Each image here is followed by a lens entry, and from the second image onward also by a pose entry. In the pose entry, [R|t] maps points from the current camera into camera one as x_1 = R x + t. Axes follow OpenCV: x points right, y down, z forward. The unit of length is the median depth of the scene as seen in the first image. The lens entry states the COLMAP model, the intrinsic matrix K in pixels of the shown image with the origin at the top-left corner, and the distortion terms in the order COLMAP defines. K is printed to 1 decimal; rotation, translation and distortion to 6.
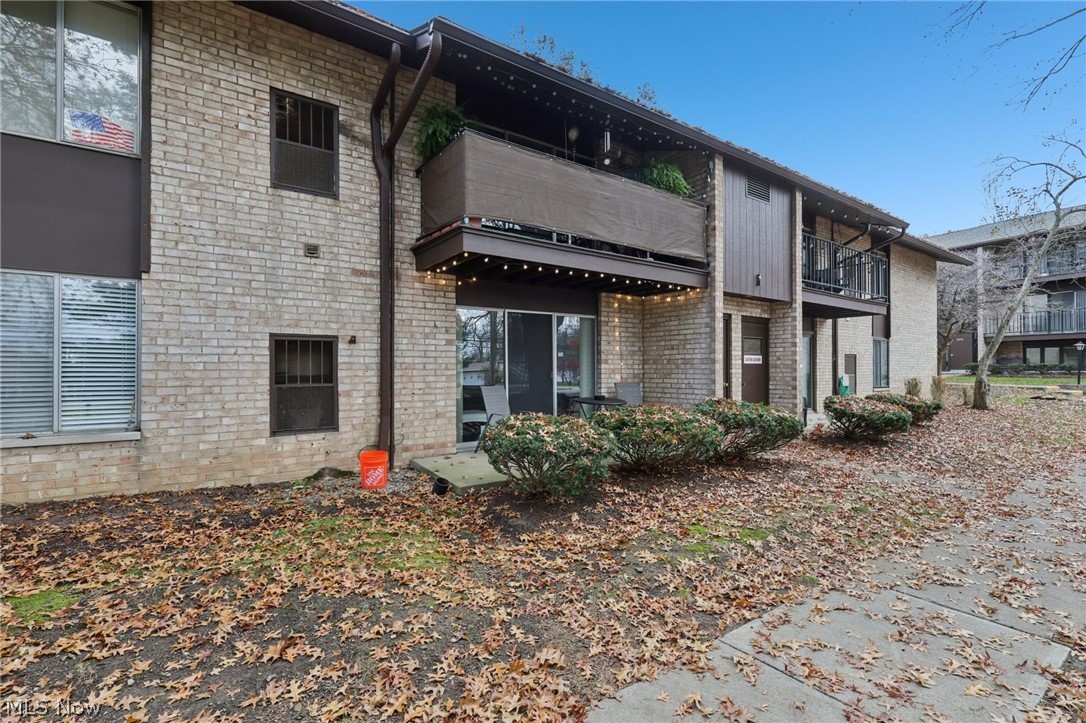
lens RADIAL K [[507.1, 0, 543.0], [0, 507.1, 361.5], [0, 0, 1]] dist [-0.000228, -0.000105]
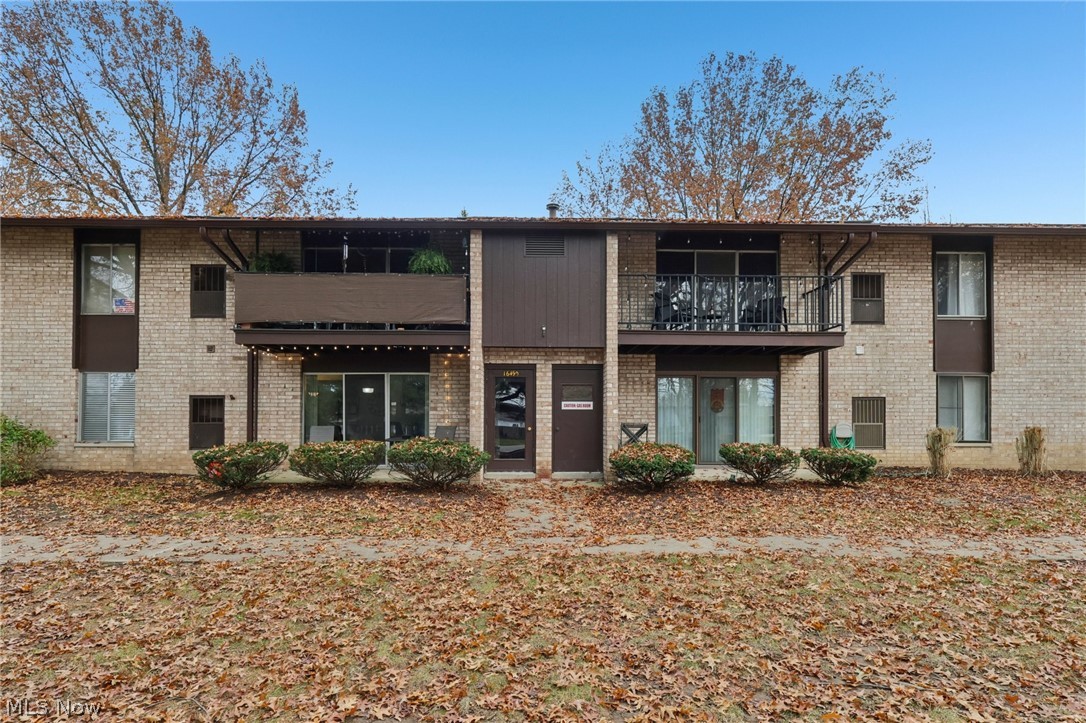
lens RADIAL K [[514.6, 0, 541.3], [0, 514.6, 408.1], [0, 0, 1]] dist [0.000605, 0.000023]
pose [[0.823210, -0.008828, -0.567668, 1.538579], [0.005943, 0.999958, -0.006932, 0.012956], [0.567706, 0.002334, 0.823228, 0.154920]]
